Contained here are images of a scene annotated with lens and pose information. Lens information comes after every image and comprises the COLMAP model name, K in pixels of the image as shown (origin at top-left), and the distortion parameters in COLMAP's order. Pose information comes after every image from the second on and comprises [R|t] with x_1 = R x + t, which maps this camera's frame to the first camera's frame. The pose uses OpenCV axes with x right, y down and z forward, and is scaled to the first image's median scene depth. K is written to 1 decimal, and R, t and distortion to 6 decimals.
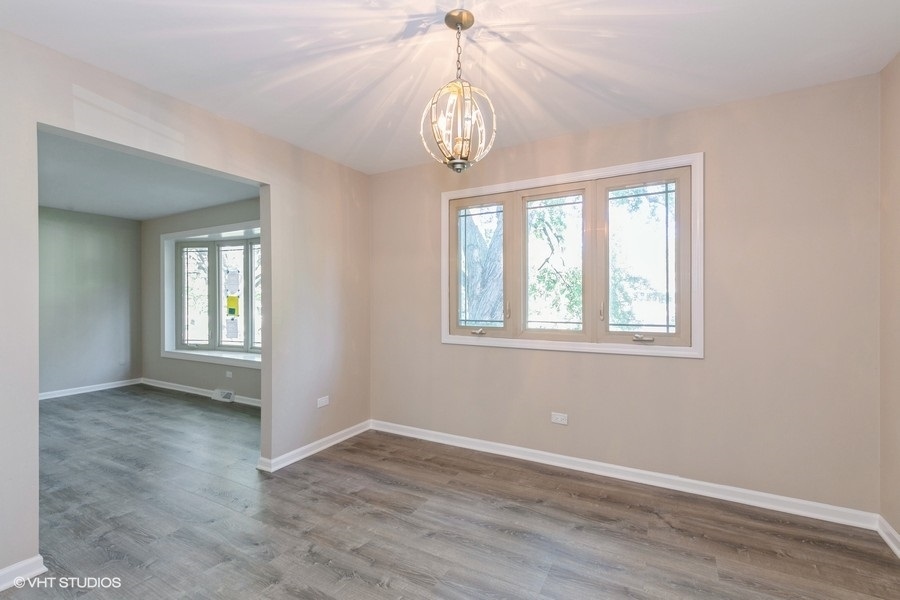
lens RADIAL K [[405.9, 0, 450.8], [0, 405.9, 296.4], [0, 0, 1]] dist [0.010613, -0.000580]
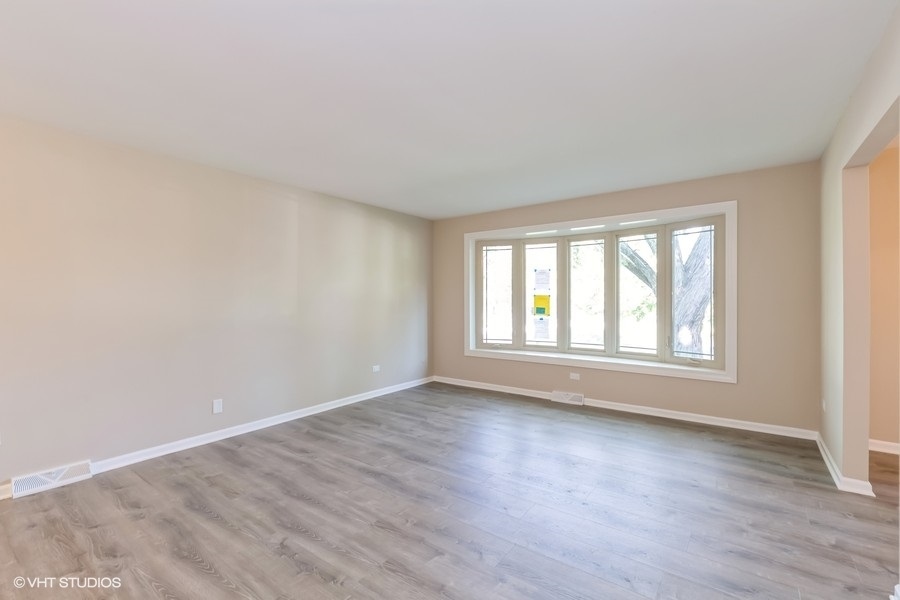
lens RADIAL K [[405.9, 0, 455.4], [0, 405.9, 299.9], [0, 0, 1]] dist [0.010613, -0.000580]
pose [[0.993551, 0.001857, -0.113367, -0.621874], [-0.000250, 0.999899, 0.014192, -0.003294], [0.113382, -0.014072, 0.993452, 0.009405]]
